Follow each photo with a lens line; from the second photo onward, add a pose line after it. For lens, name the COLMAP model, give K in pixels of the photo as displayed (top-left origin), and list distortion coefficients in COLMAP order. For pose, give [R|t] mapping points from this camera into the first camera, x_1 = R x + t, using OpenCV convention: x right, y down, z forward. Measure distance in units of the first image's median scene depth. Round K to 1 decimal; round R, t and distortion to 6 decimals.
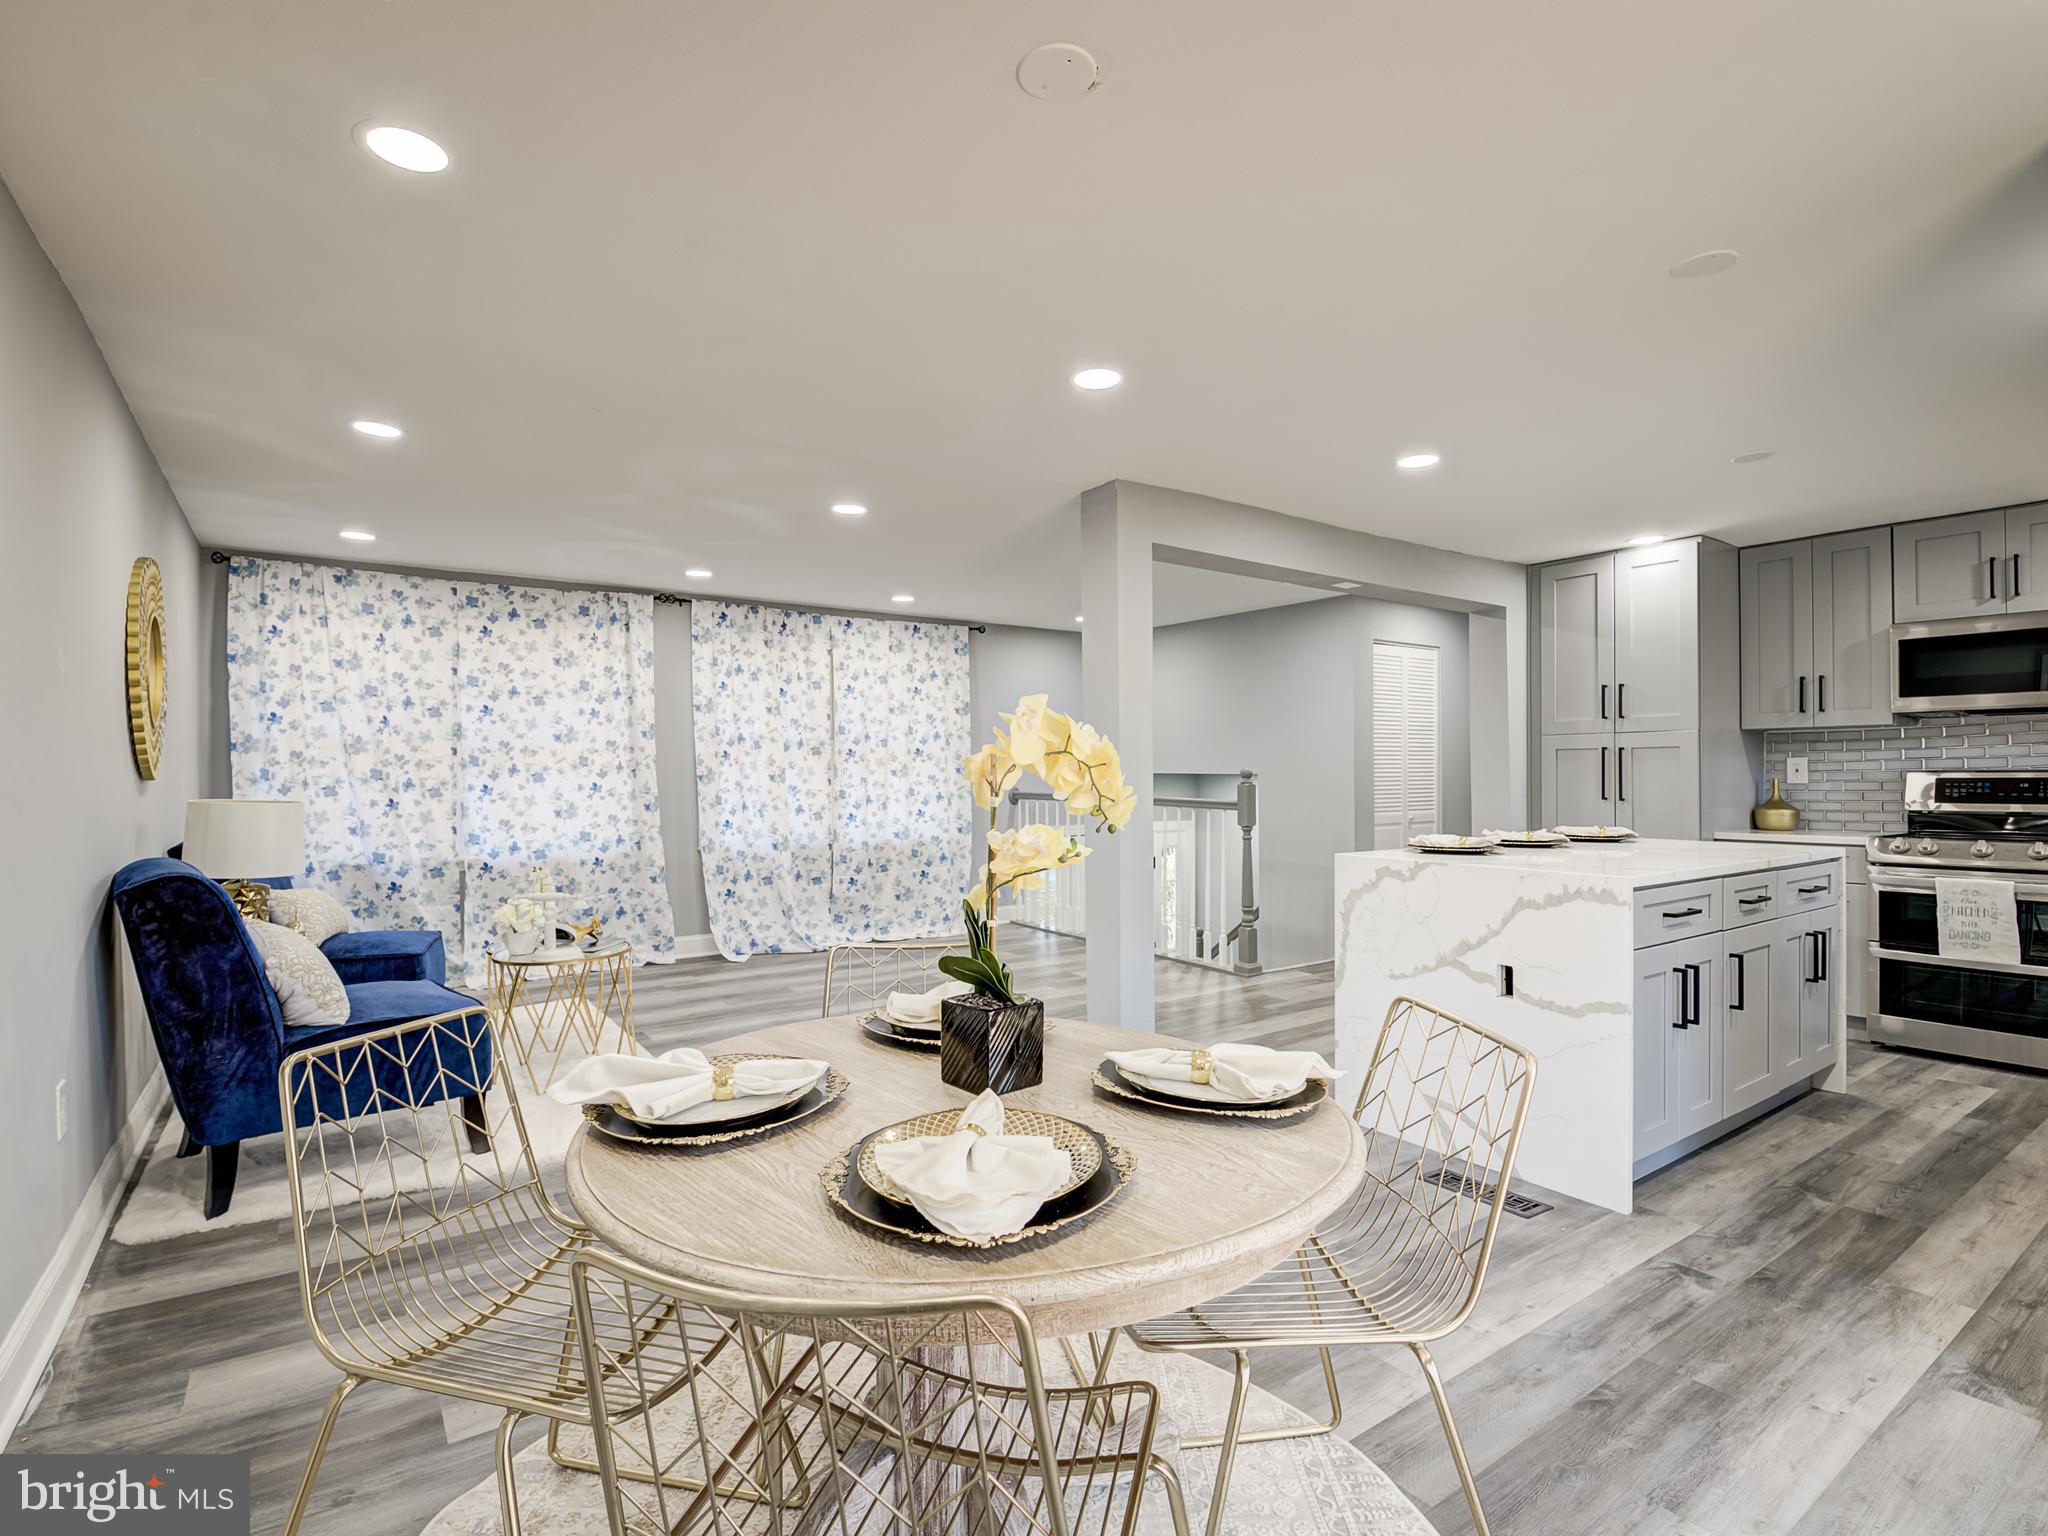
lens RADIAL K [[998.2, 0, 1009.5], [0, 998.2, 774.7], [0, 0, 1]] dist [-0.000597, -0.011521]
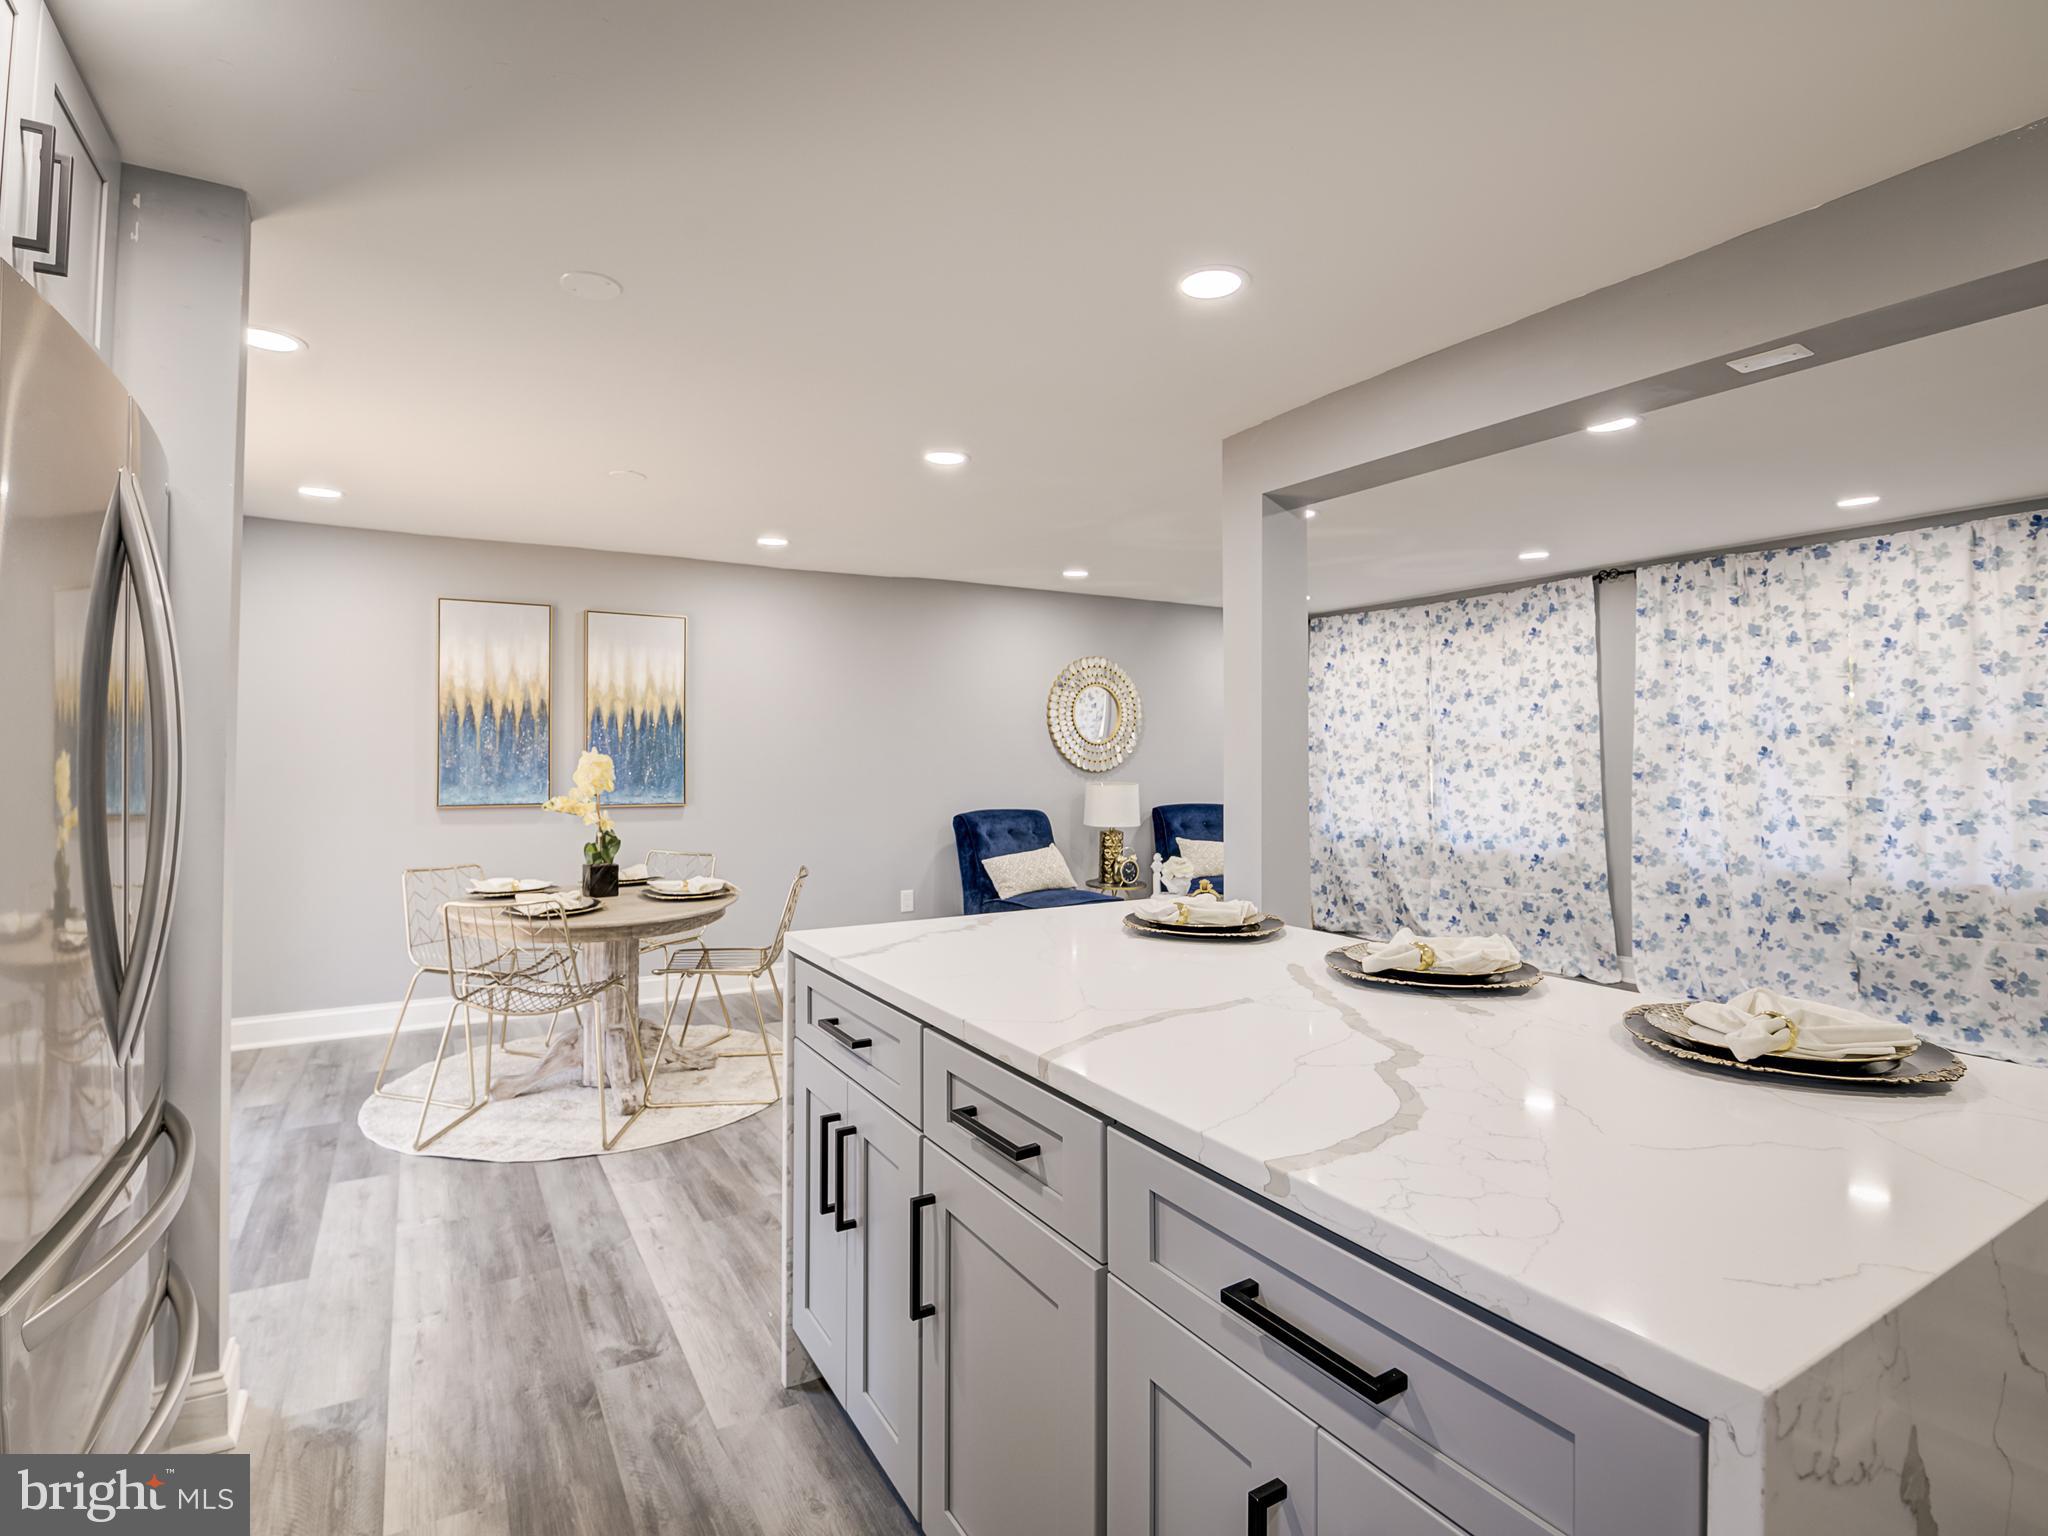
lens RADIAL K [[1007.3, 0, 1009.6], [0, 1007.3, 738.7], [0, 0, 1]] dist [0.001262, -0.011151]
pose [[-0.073169, -0.015866, -0.997193, 0.737347], [-0.000829, 0.999874, -0.015848, -0.018129], [0.997319, -0.000333, -0.073173, 0.657063]]
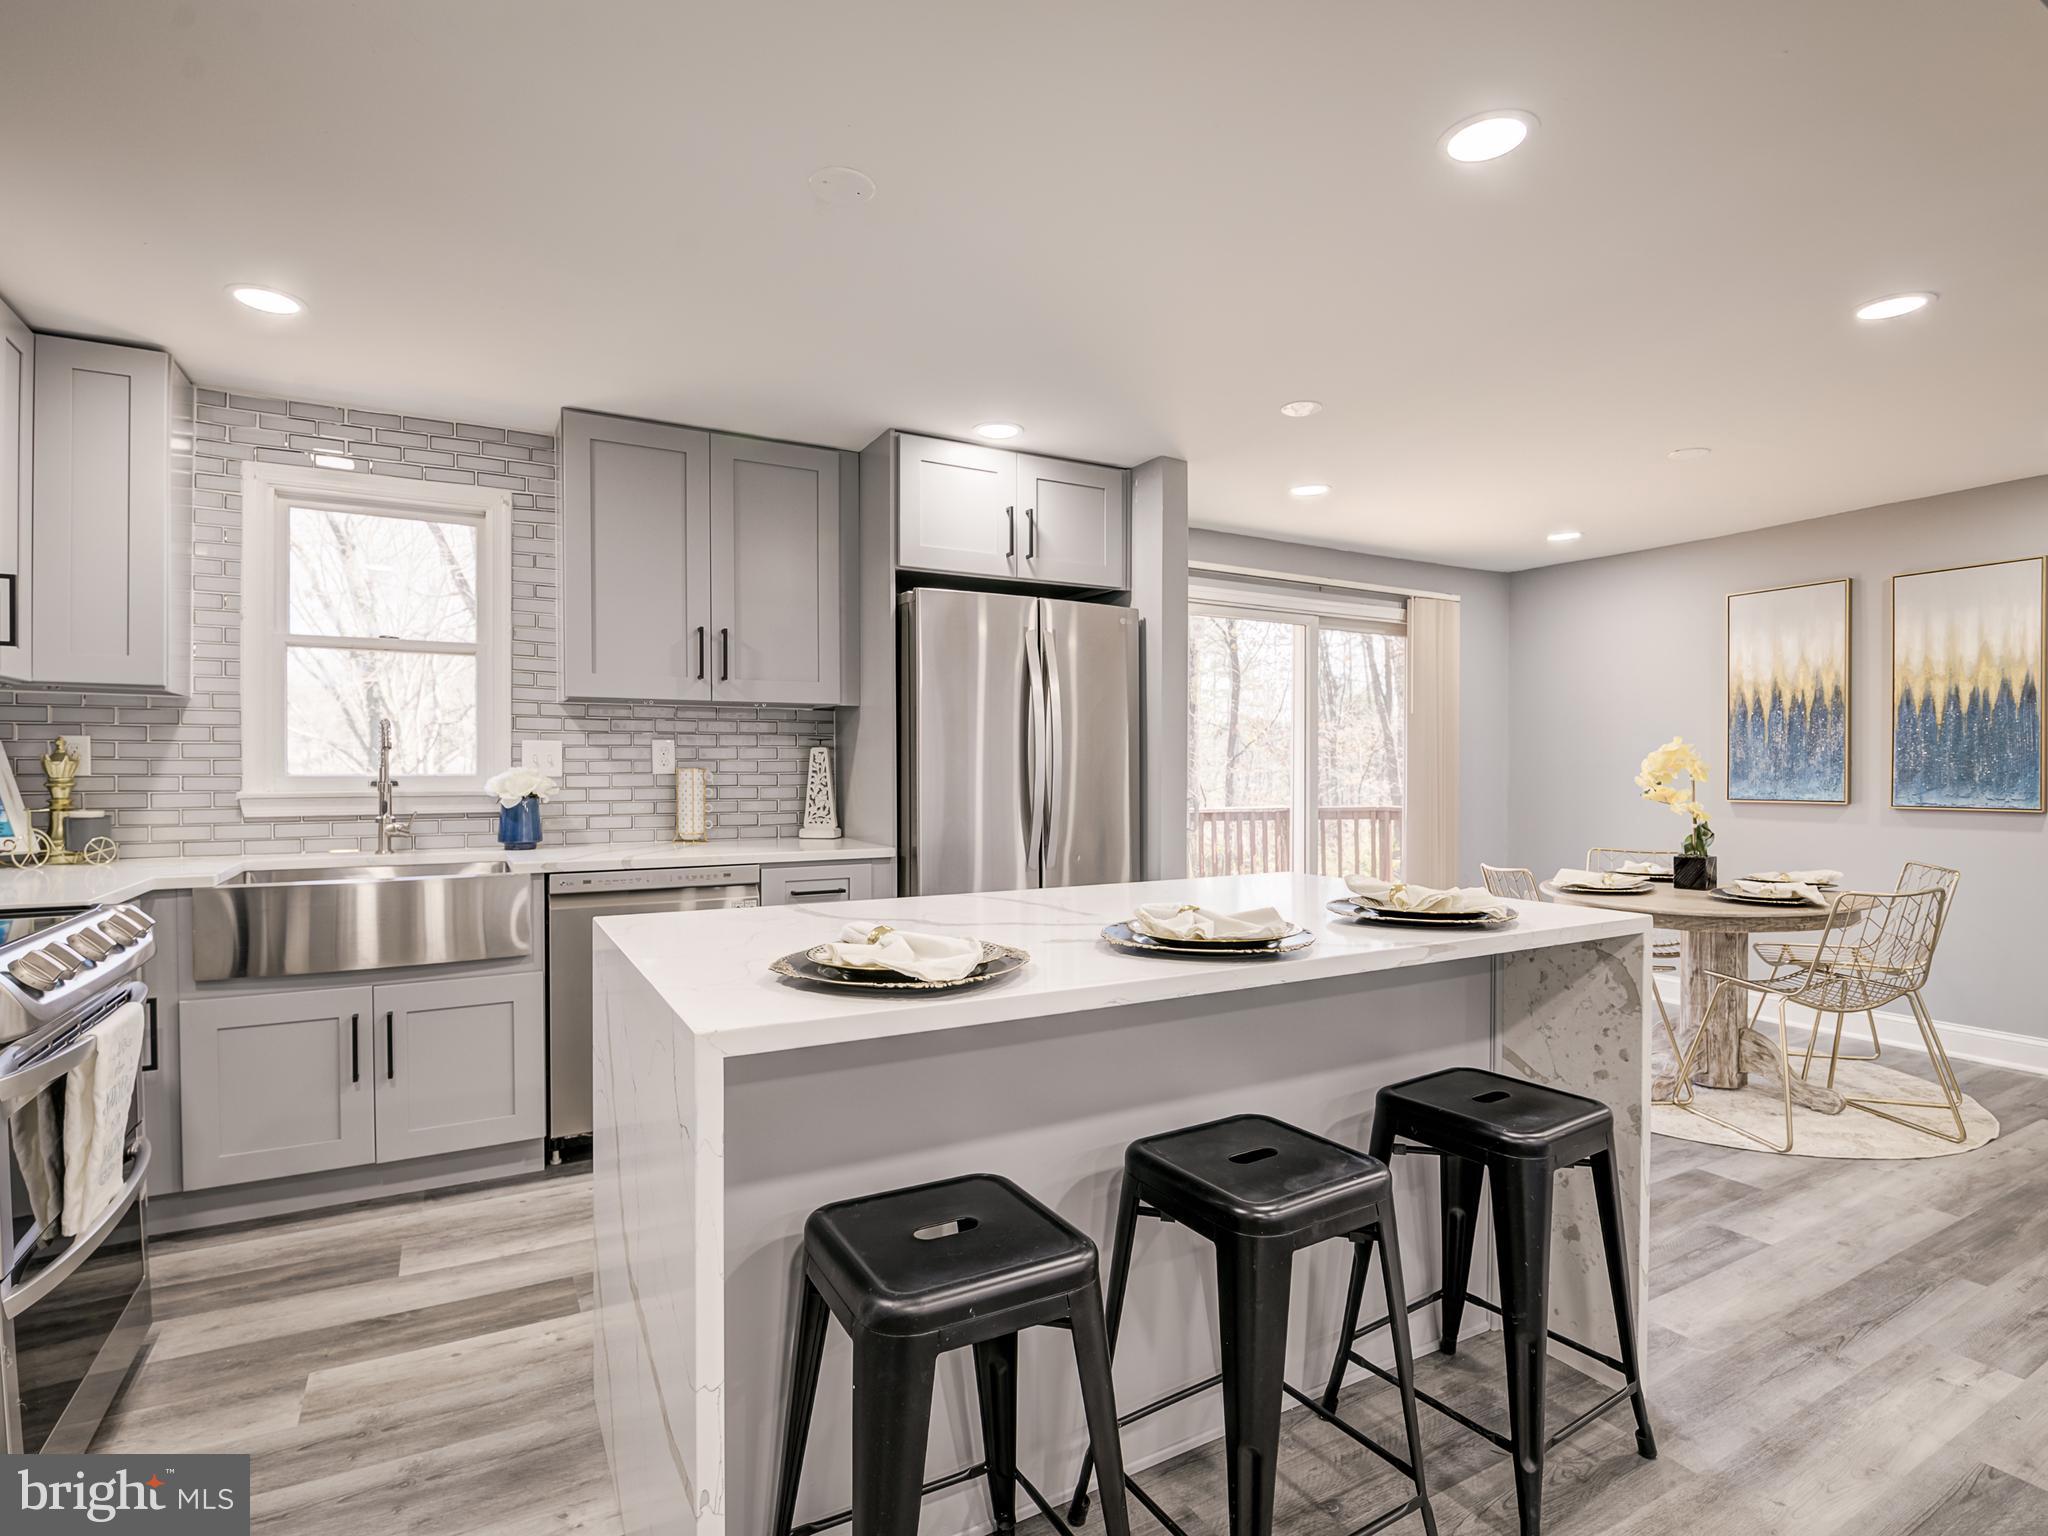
lens RADIAL K [[1010.1, 0, 1007.0], [0, 1010.1, 783.1], [0, 0, 1]] dist [-0.000233, -0.012645]
pose [[-0.994334, 0.001769, 0.106283, 0.423696], [0.003226, 0.999903, 0.013541, -0.000500], [-0.106249, 0.013807, -0.994244, 1.087230]]
